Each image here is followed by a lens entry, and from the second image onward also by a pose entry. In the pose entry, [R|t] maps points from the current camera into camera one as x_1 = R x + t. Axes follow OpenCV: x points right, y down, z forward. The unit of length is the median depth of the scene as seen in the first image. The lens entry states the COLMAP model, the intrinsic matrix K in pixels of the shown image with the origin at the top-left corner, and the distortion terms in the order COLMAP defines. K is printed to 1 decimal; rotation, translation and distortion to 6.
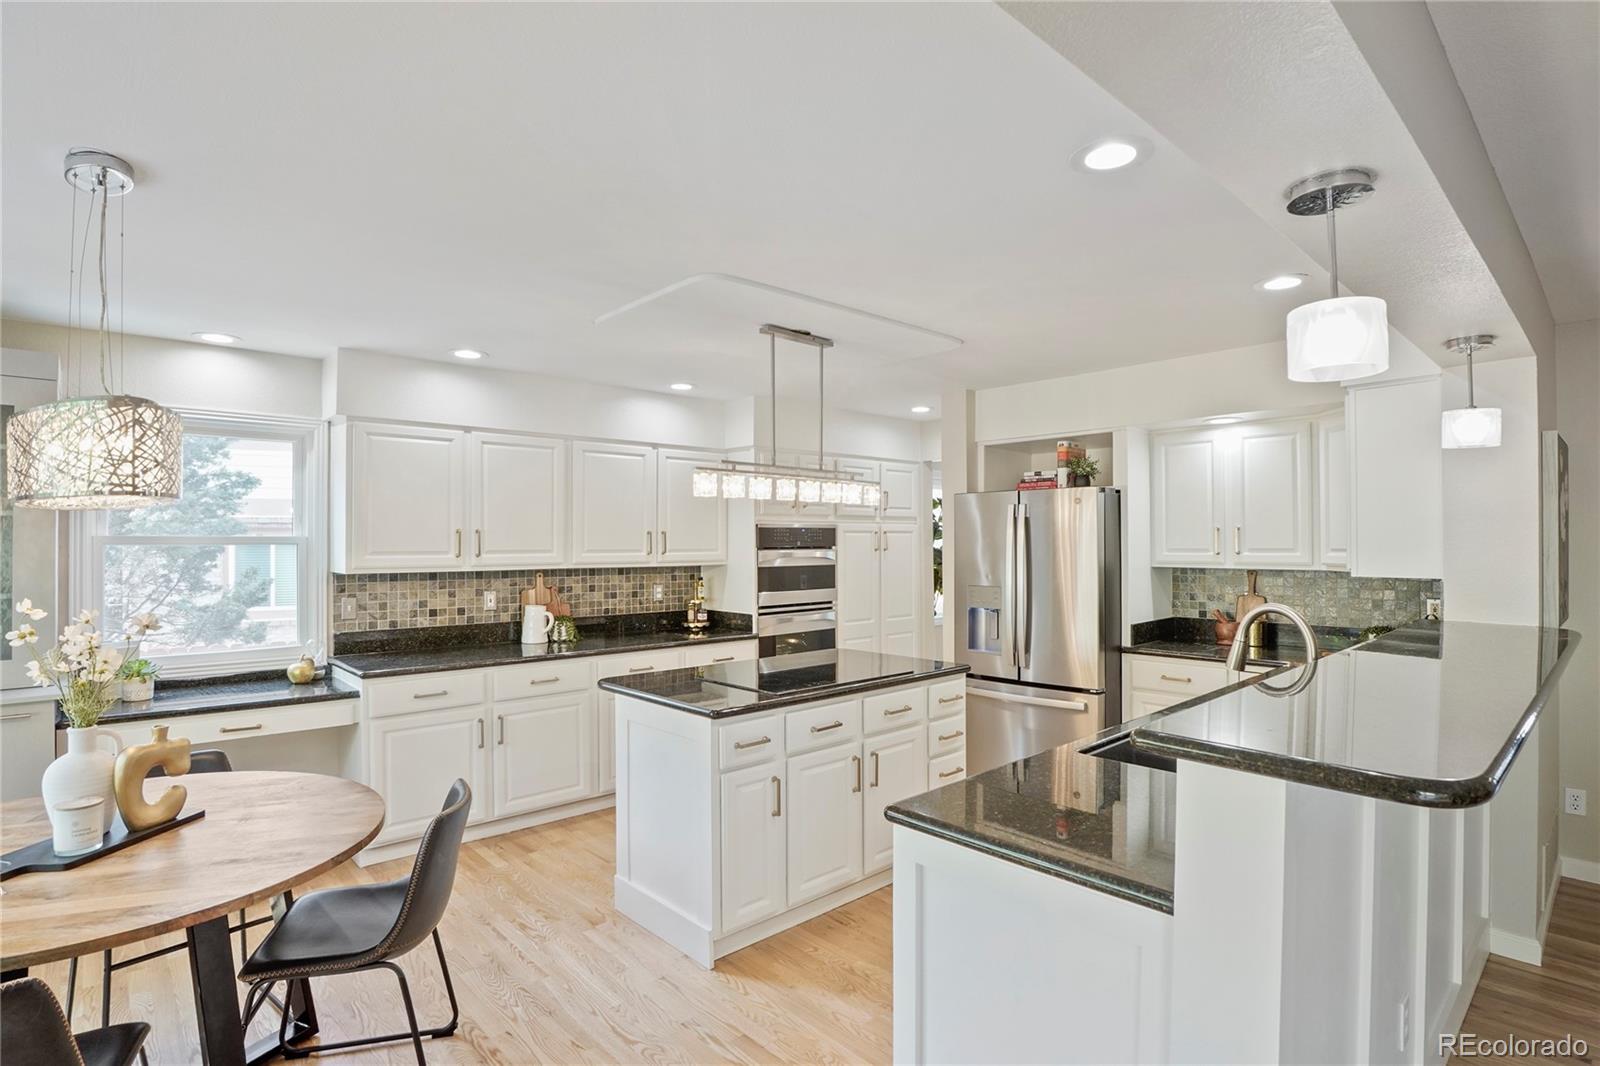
lens RADIAL K [[777.1, 0, 800.3], [0, 777.1, 555.0], [0, 0, 1]] dist [-0.012419, 0.007161]
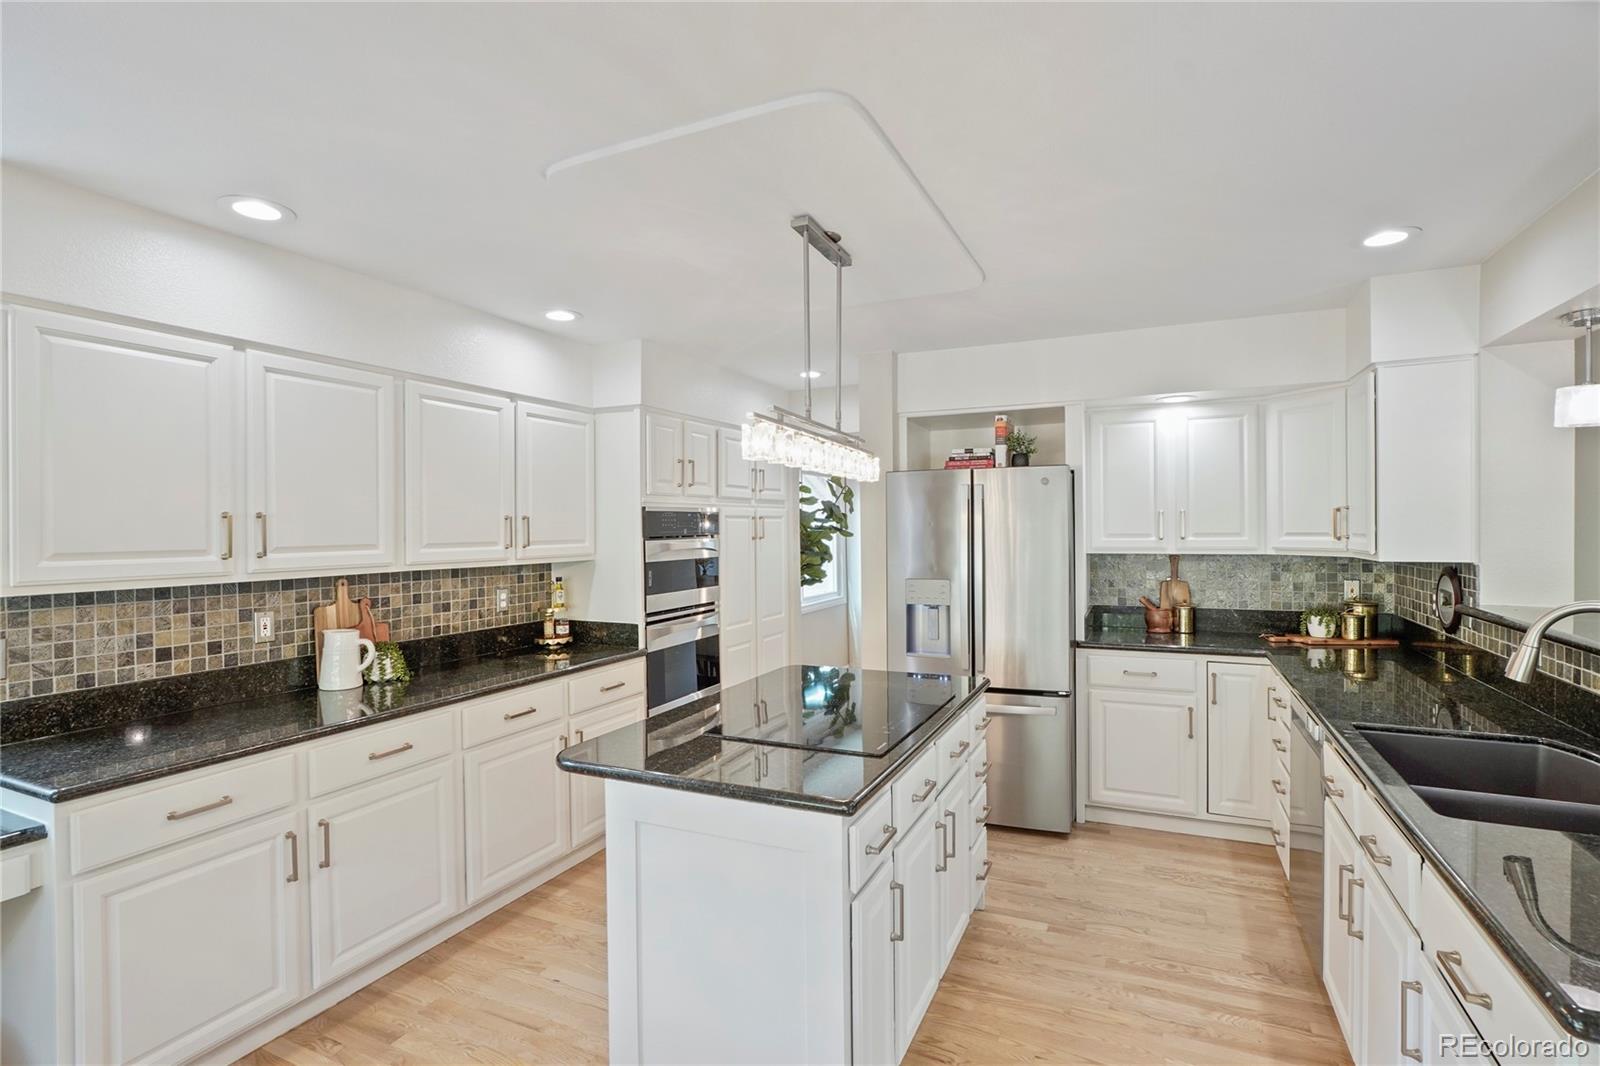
lens RADIAL K [[777.1, 0, 798.9], [0, 777.1, 543.6], [0, 0, 1]] dist [-0.012419, 0.007161]
pose [[0.933297, -0.013523, 0.358852, -0.223003], [0.012565, 0.999909, 0.005002, -0.006205], [-0.358887, -0.000159, 0.933381, 0.266985]]
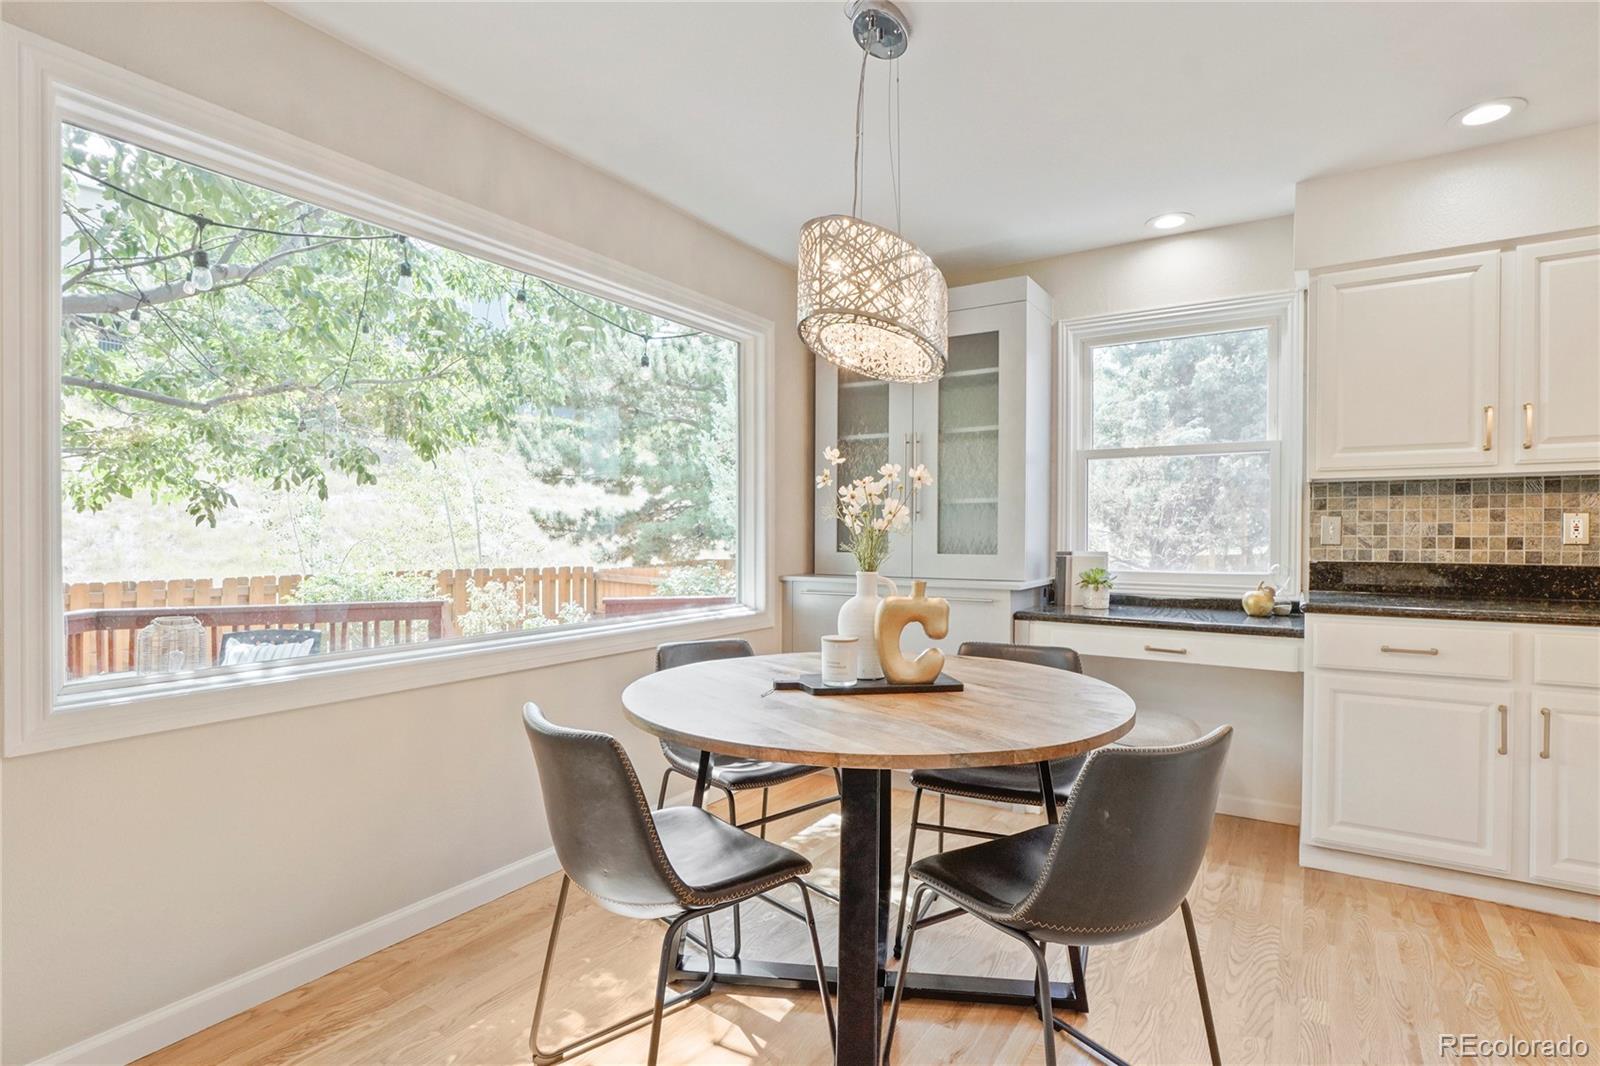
lens RADIAL K [[816.2, 0, 816.8], [0, 816.2, 547.1], [0, 0, 1]] dist [-0.018388, 0.000213]
pose [[0.266069, 0.010190, -0.963900, 0.044192], [-0.012805, 0.999893, 0.007036, 0.076844], [0.963869, 0.010470, 0.266171, 0.269525]]
